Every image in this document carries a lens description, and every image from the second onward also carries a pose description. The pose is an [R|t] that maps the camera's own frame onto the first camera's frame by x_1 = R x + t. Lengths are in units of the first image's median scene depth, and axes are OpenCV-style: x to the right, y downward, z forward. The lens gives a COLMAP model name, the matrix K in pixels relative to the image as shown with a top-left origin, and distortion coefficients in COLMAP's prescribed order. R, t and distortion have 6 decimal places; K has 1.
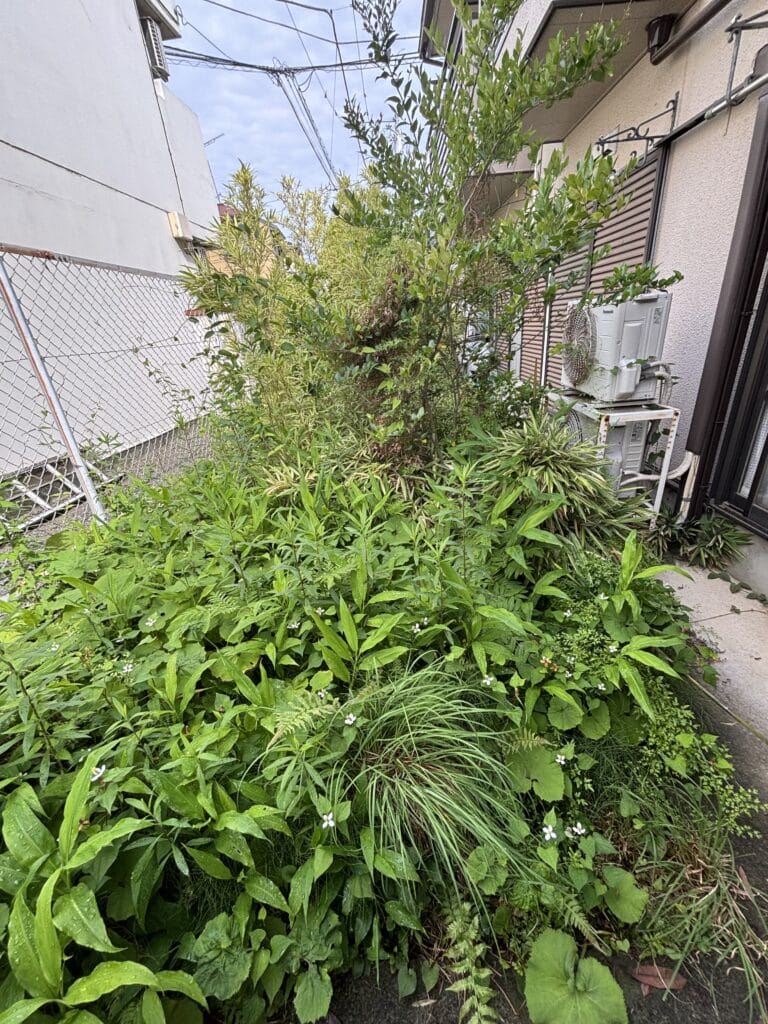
lens RADIAL K [[406.2, 0, 387.7], [0, 406.2, 507.7], [0, 0, 1]] dist [-0.000867, -0.000143]
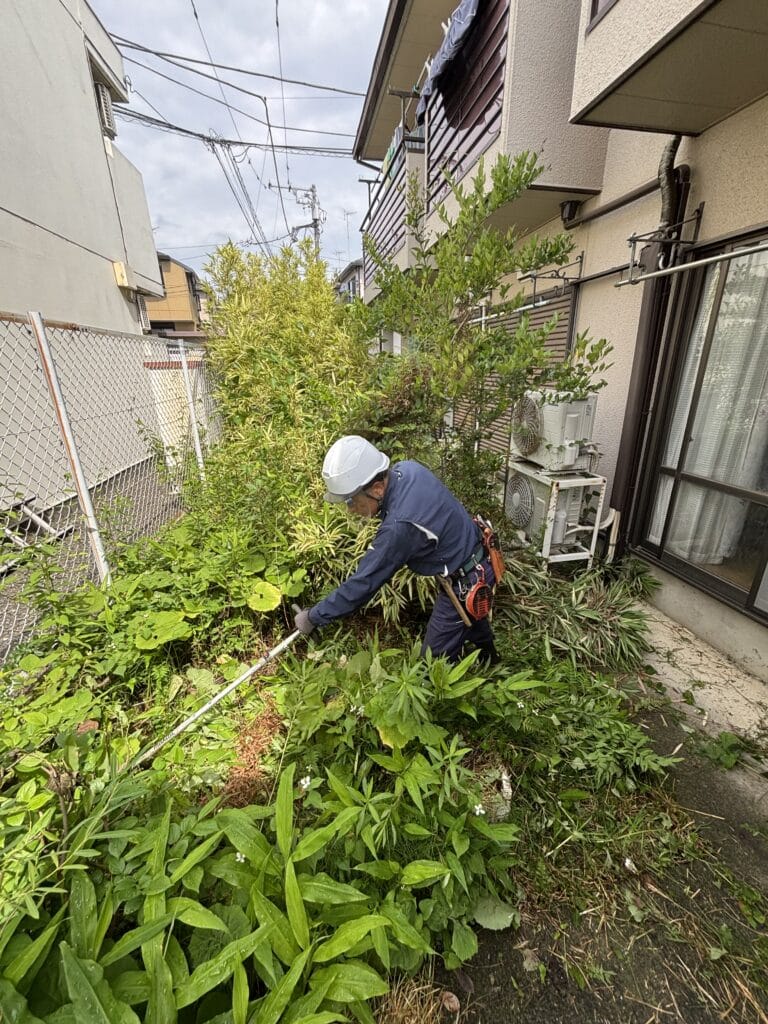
lens RADIAL K [[406.2, 0, 387.7], [0, 406.2, 507.7], [0, 0, 1]] dist [-0.000867, -0.000143]
pose [[0.975023, -0.008208, 0.221953, -0.253583], [0.029731, 0.995147, -0.093804, -0.037569], [-0.220106, 0.098060, 0.970535, -0.117554]]
